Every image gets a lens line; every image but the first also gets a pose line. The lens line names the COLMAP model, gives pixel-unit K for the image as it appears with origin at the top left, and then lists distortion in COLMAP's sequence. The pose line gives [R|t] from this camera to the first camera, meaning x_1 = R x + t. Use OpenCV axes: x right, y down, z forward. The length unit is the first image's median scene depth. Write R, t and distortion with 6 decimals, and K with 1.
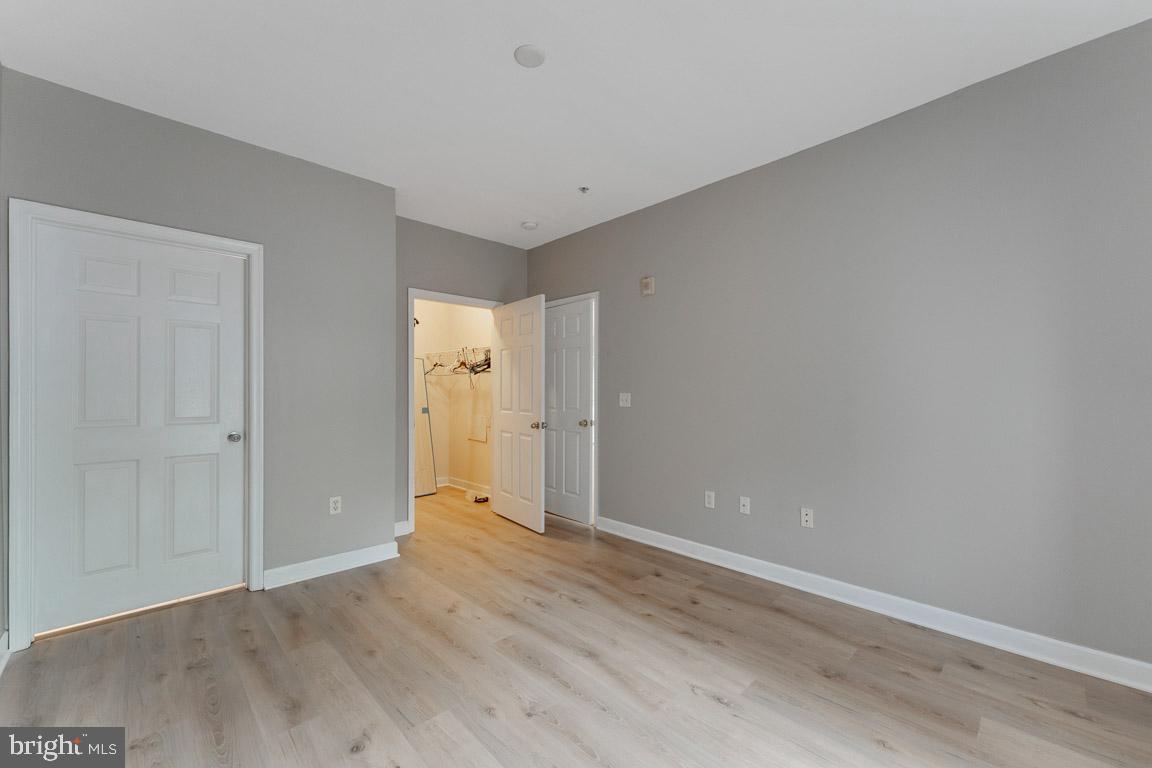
lens RADIAL K [[460.9, 0, 576.0], [0, 460.9, 384.0], [0, 0, 1]] dist [-0.001207, -0.000122]
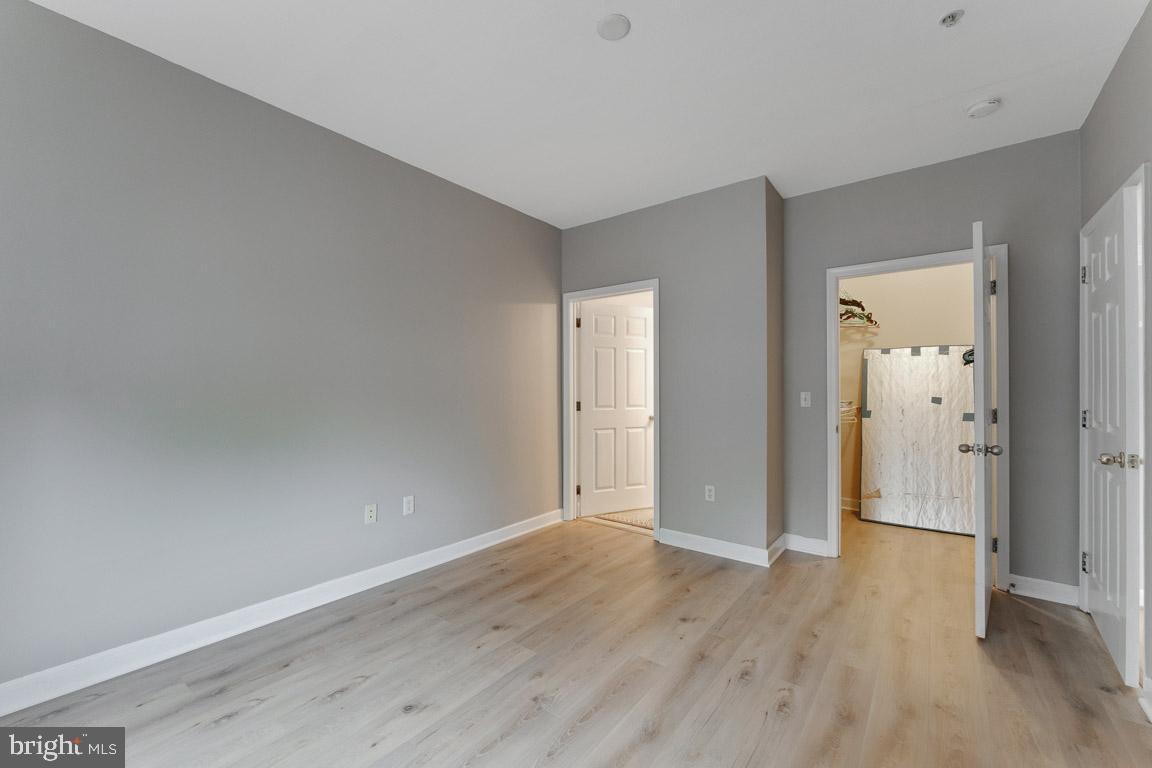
lens RADIAL K [[463.7, 0, 576.0], [0, 463.7, 384.0], [0, 0, 1]] dist [-0.006762, -0.000068]
pose [[0.141371, -0.011003, -0.989896, 0.708082], [0.013066, 0.999872, -0.009248, 0.010602], [0.989870, -0.011627, 0.141497, 0.702645]]
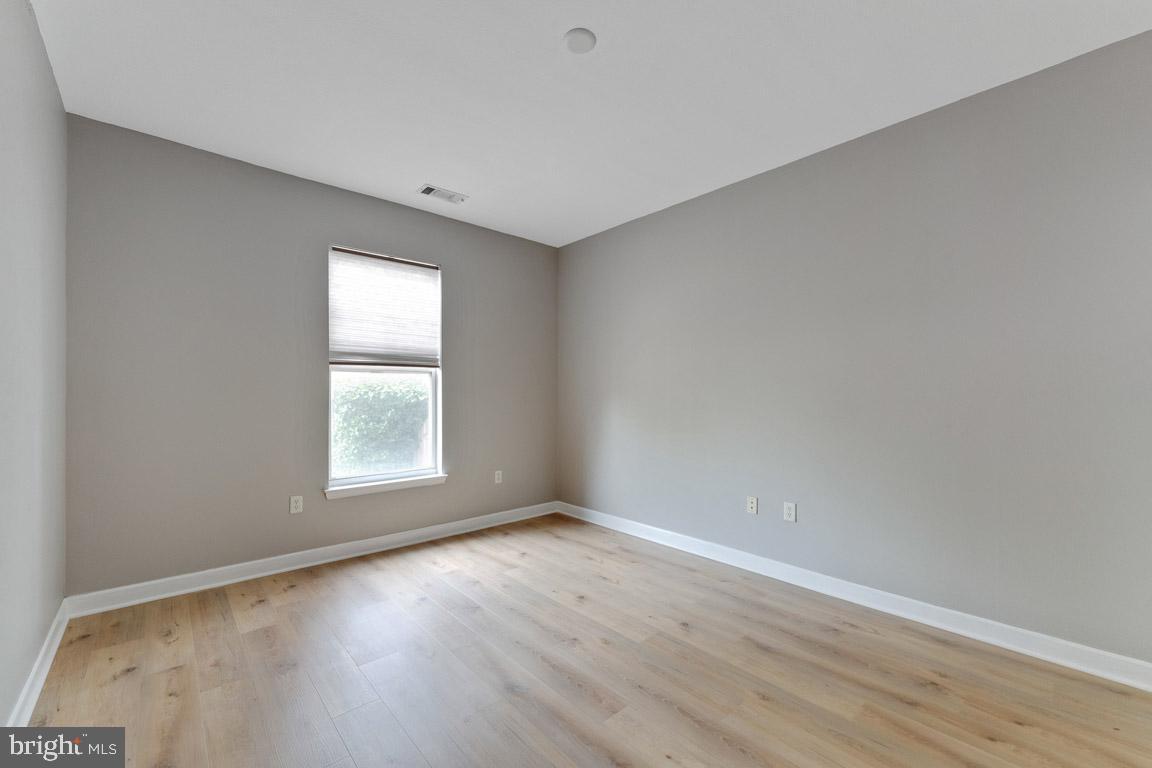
lens RADIAL K [[460.9, 0, 576.0], [0, 460.9, 384.0], [0, 0, 1]] dist [-0.001207, -0.000122]
pose [[-0.999350, -0.001066, 0.036028, -0.111810], [-0.002305, 0.999406, -0.034385, 0.025542], [-0.035970, -0.034446, -0.998759, 1.728561]]
